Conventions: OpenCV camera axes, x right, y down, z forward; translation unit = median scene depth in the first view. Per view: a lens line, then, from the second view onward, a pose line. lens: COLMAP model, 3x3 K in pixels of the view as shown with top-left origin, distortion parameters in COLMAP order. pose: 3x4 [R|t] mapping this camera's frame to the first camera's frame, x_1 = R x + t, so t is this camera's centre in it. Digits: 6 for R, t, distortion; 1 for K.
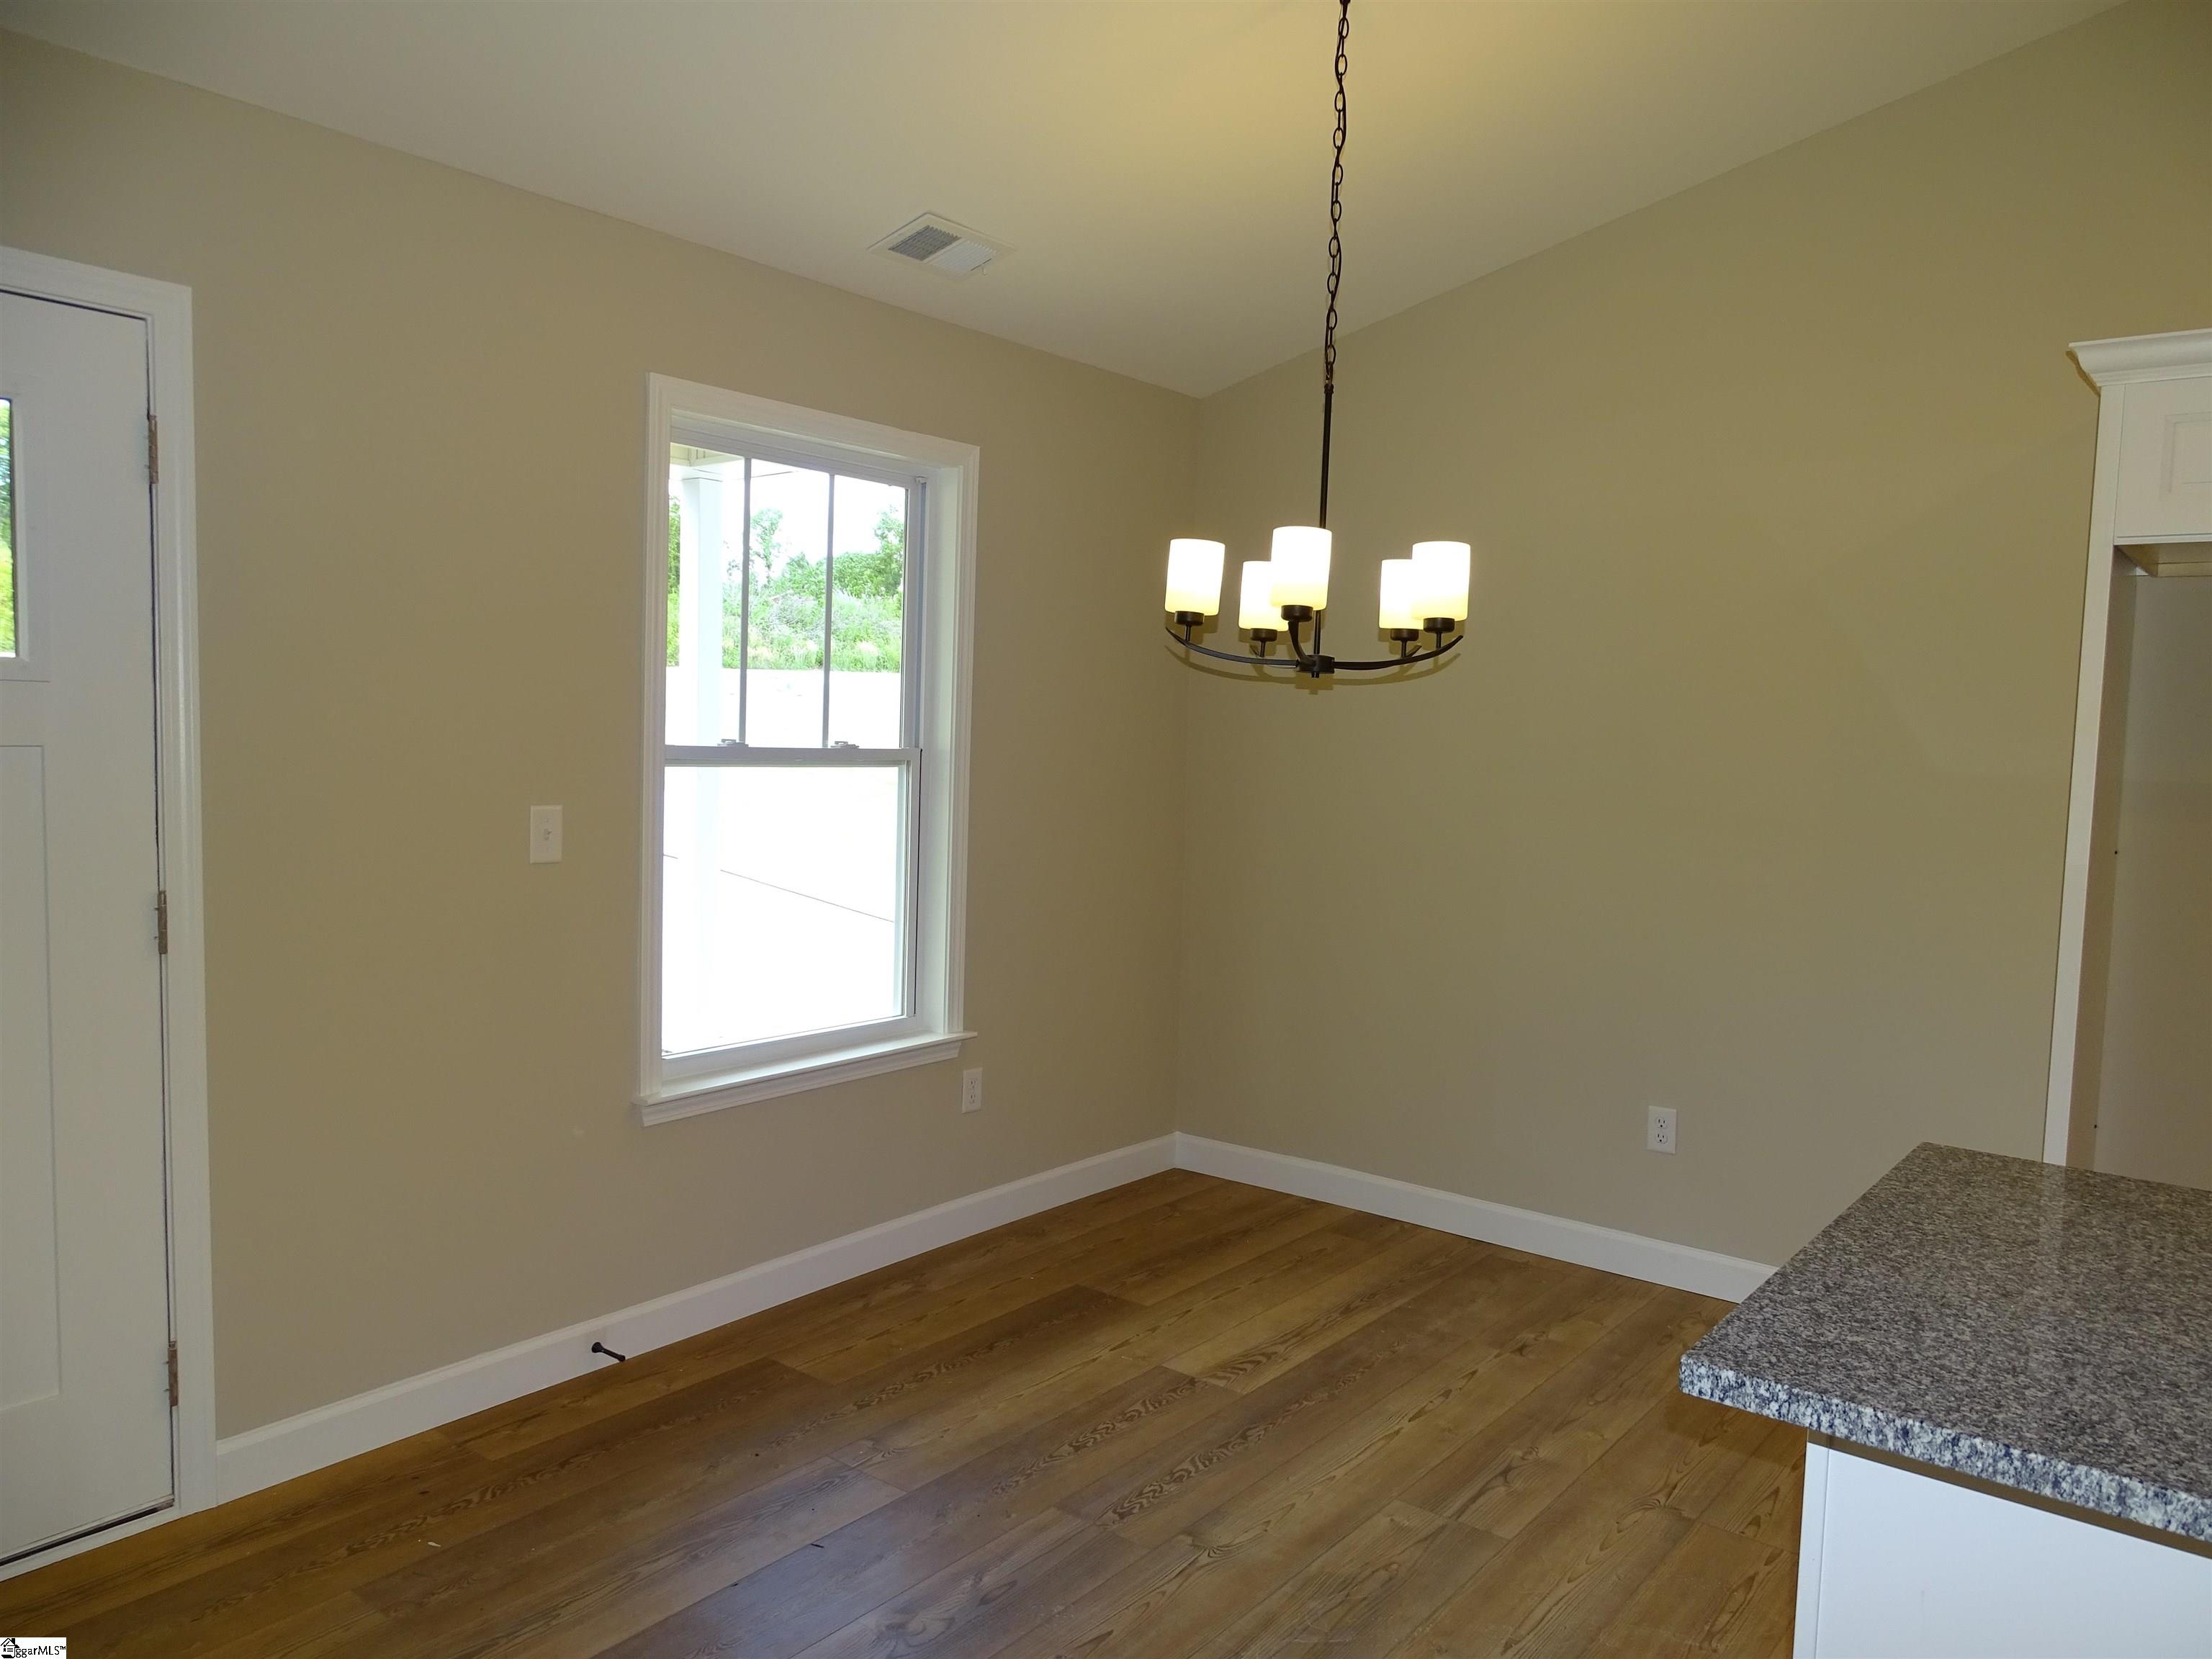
lens RADIAL K [[1564.0, 0, 1118.8], [0, 1564.0, 830.1], [0, 0, 1]] dist [0.002310, -0.003747]
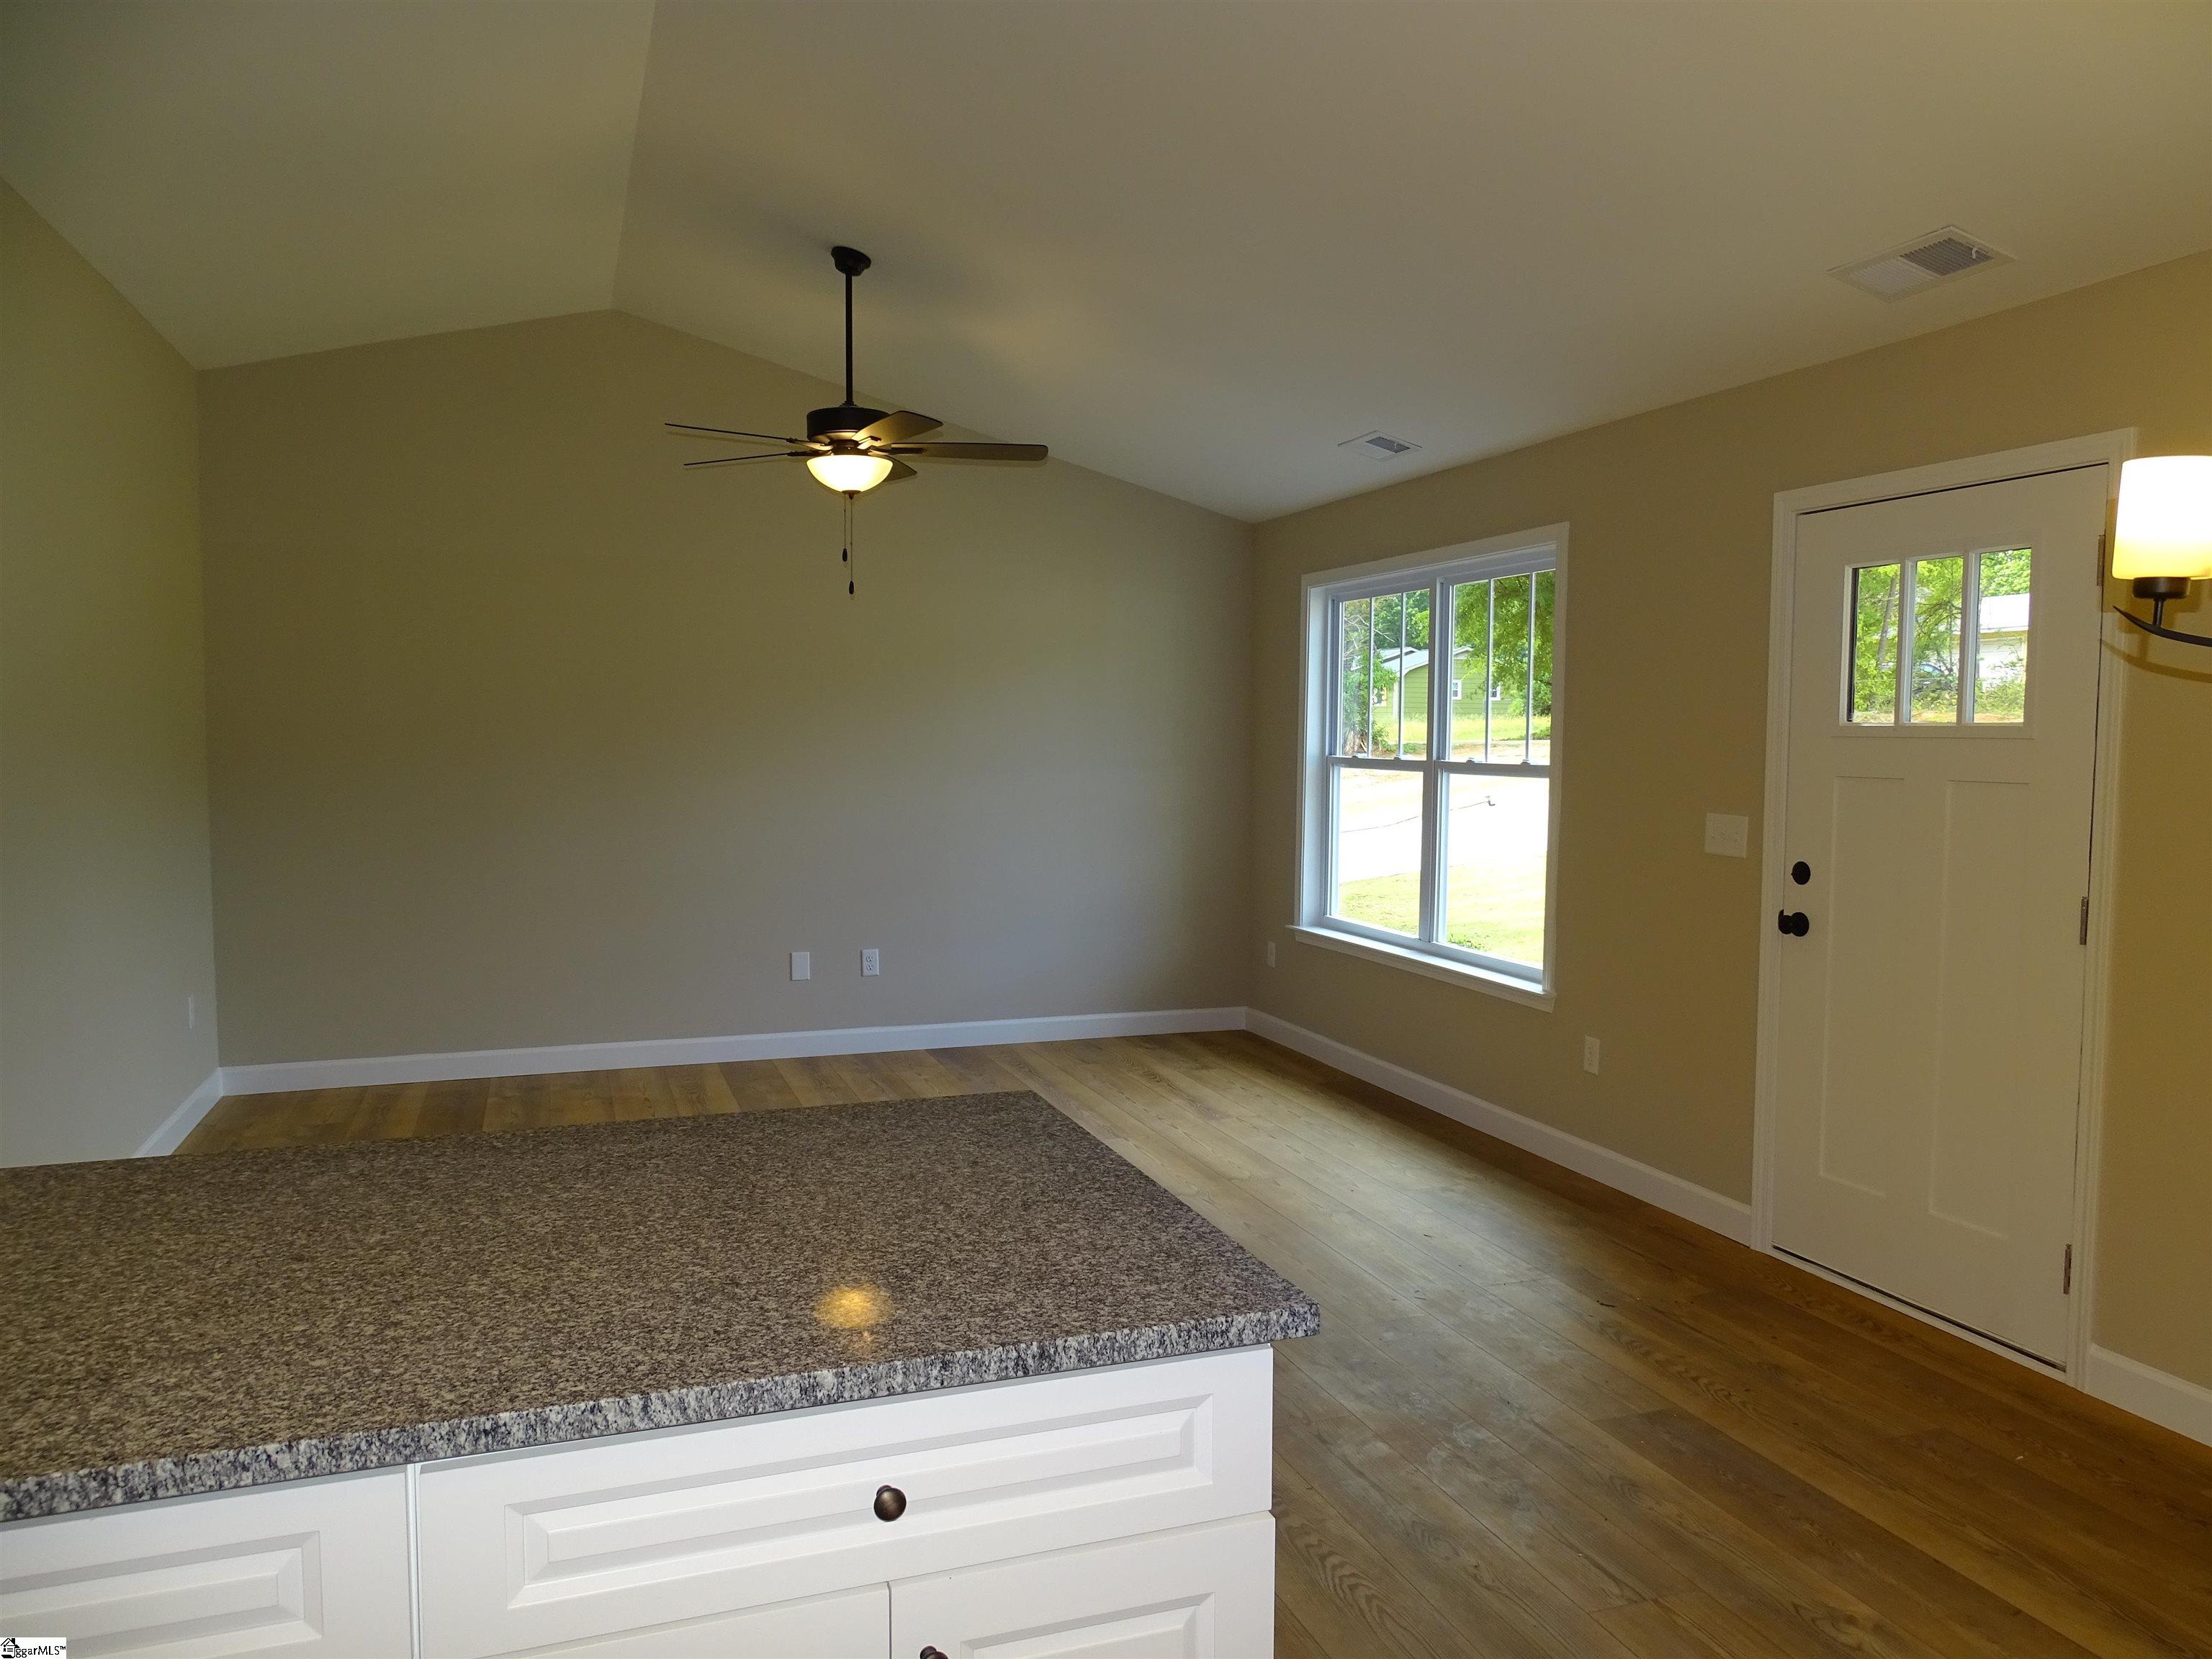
lens RADIAL K [[1564.0, 0, 1126.5], [0, 1564.0, 824.9], [0, 0, 1]] dist [0.002310, -0.003747]
pose [[-0.523757, 0.019324, -0.851649, 0.750463], [-0.079189, 0.994309, 0.071261, -0.042546], [0.848179, 0.104765, -0.519246, 0.816984]]
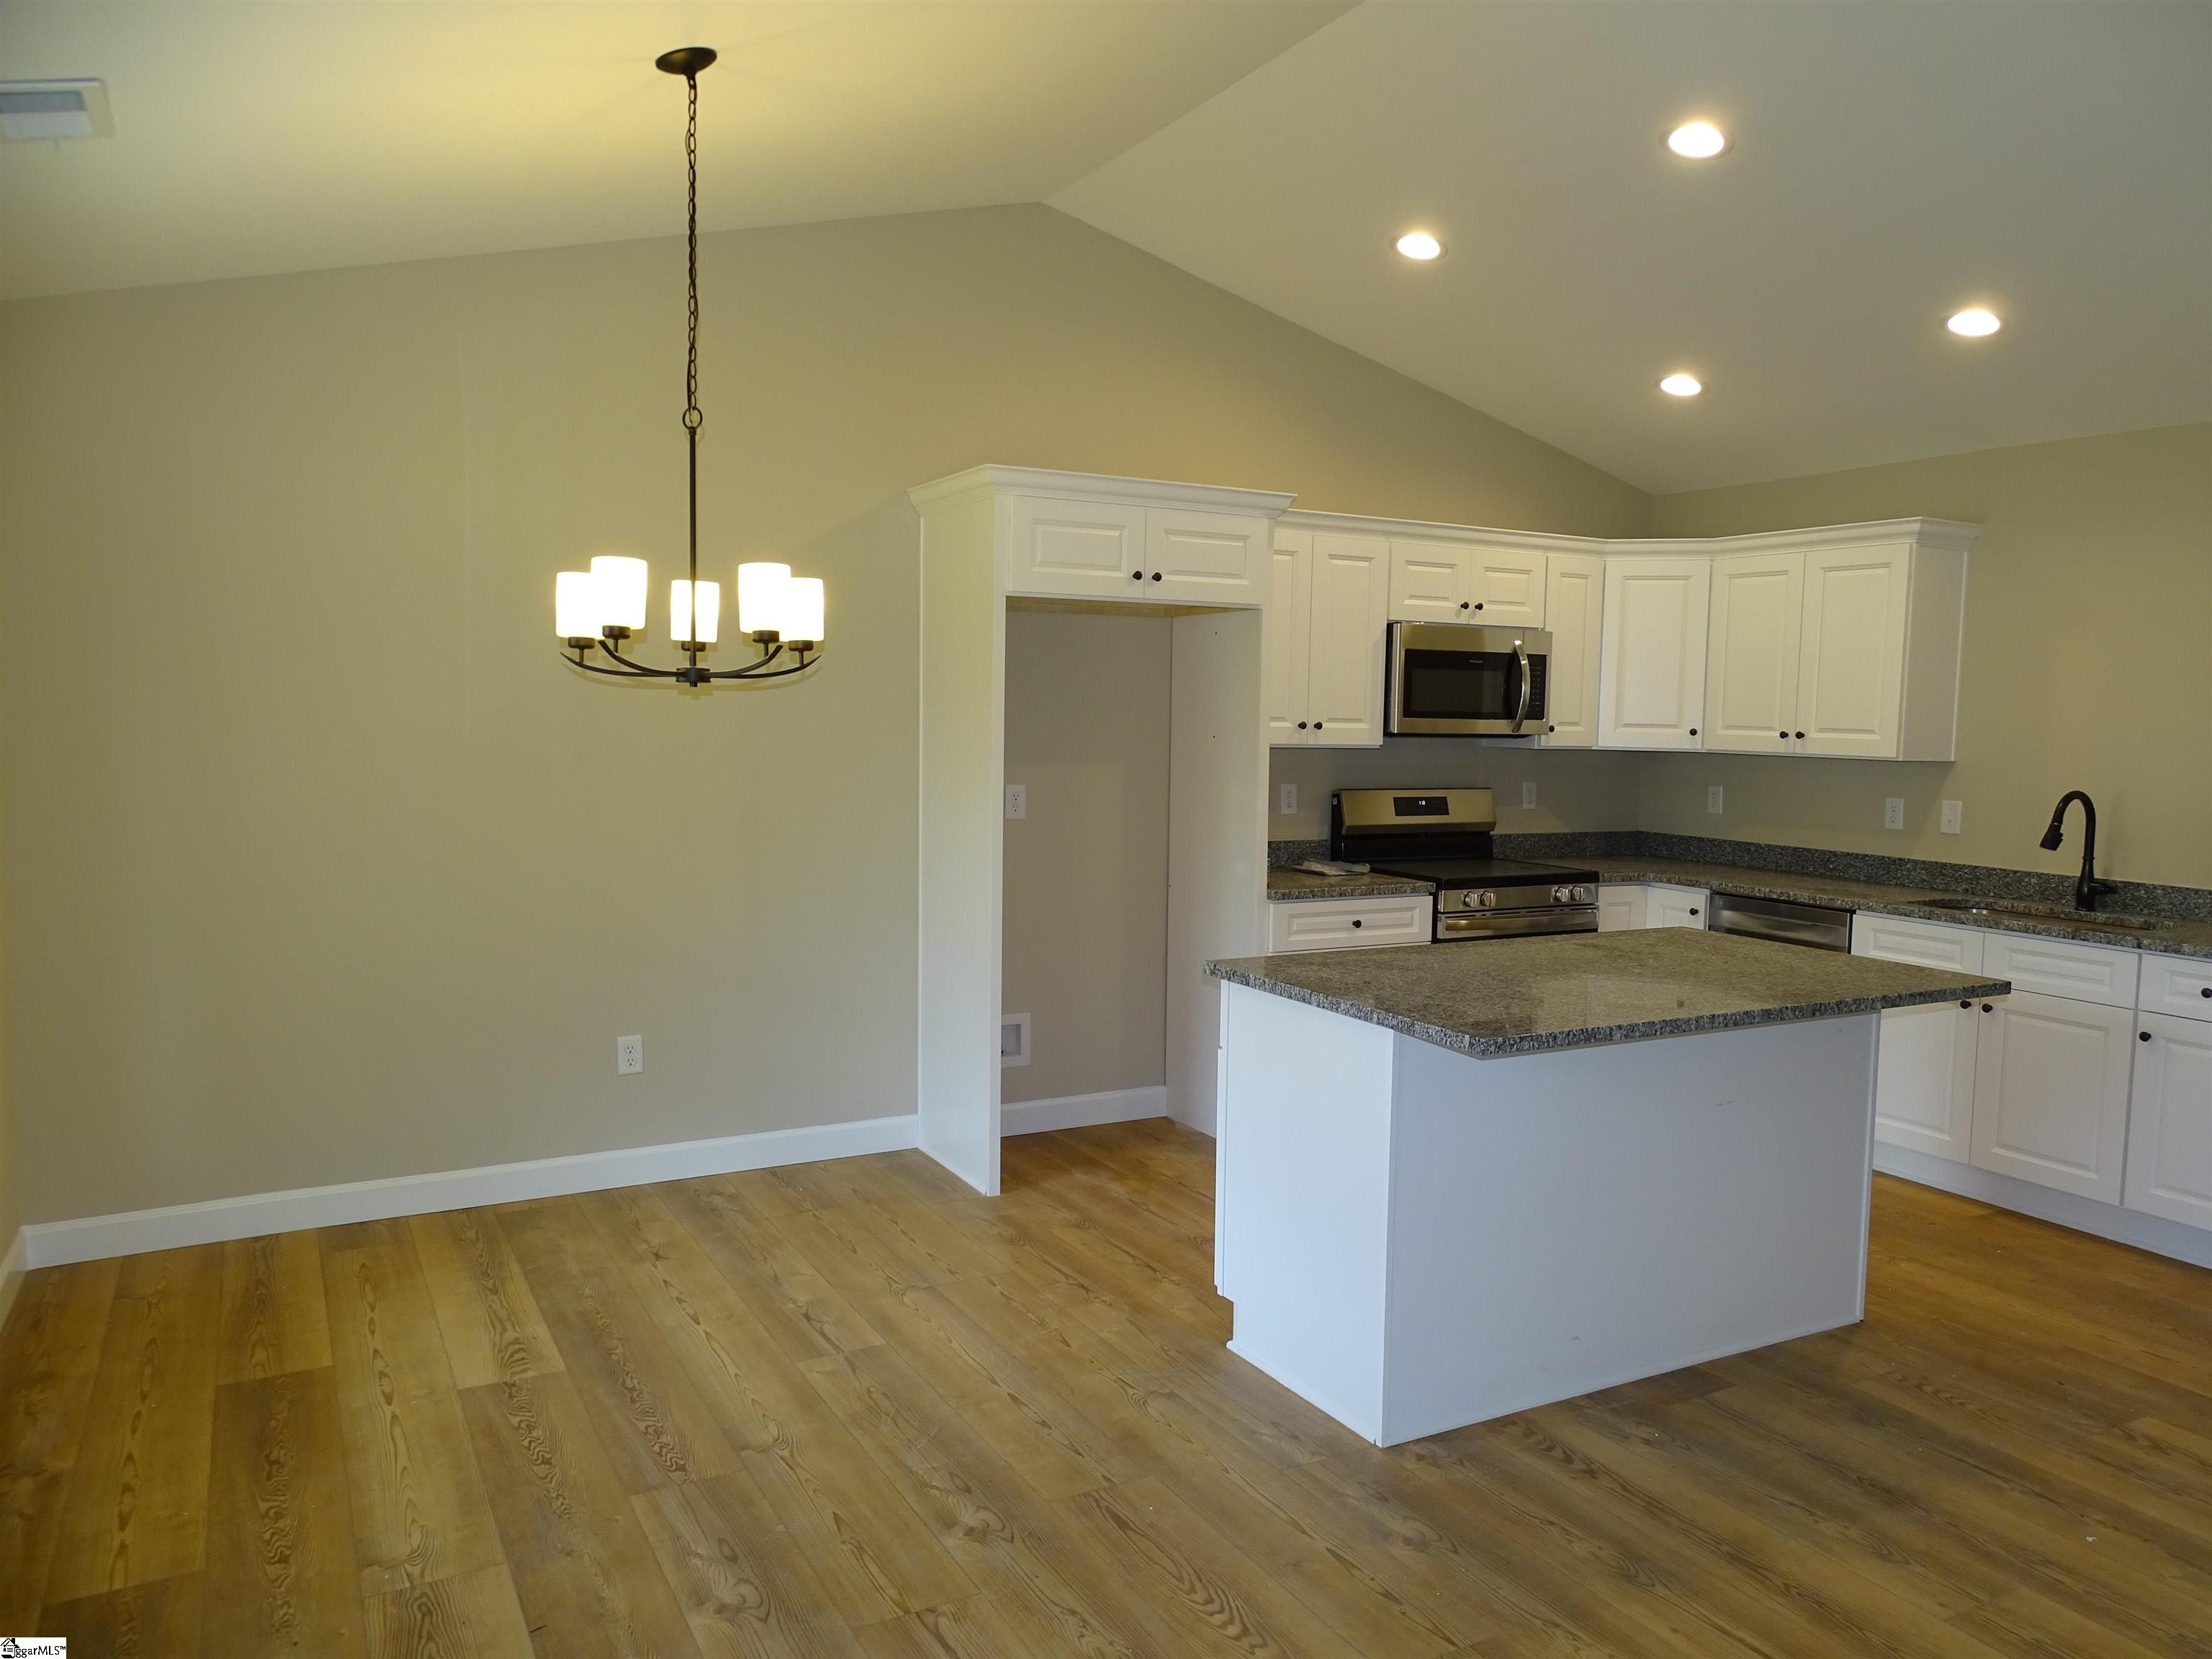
lens RADIAL K [[1564.0, 0, 1128.1], [0, 1564.0, 825.6], [0, 0, 1]] dist [0.002310, -0.003747]
pose [[0.384201, -0.092953, 0.918558, -0.721583], [0.060971, 0.995301, 0.075217, -0.057391], [-0.921234, 0.027107, 0.388063, 0.248934]]
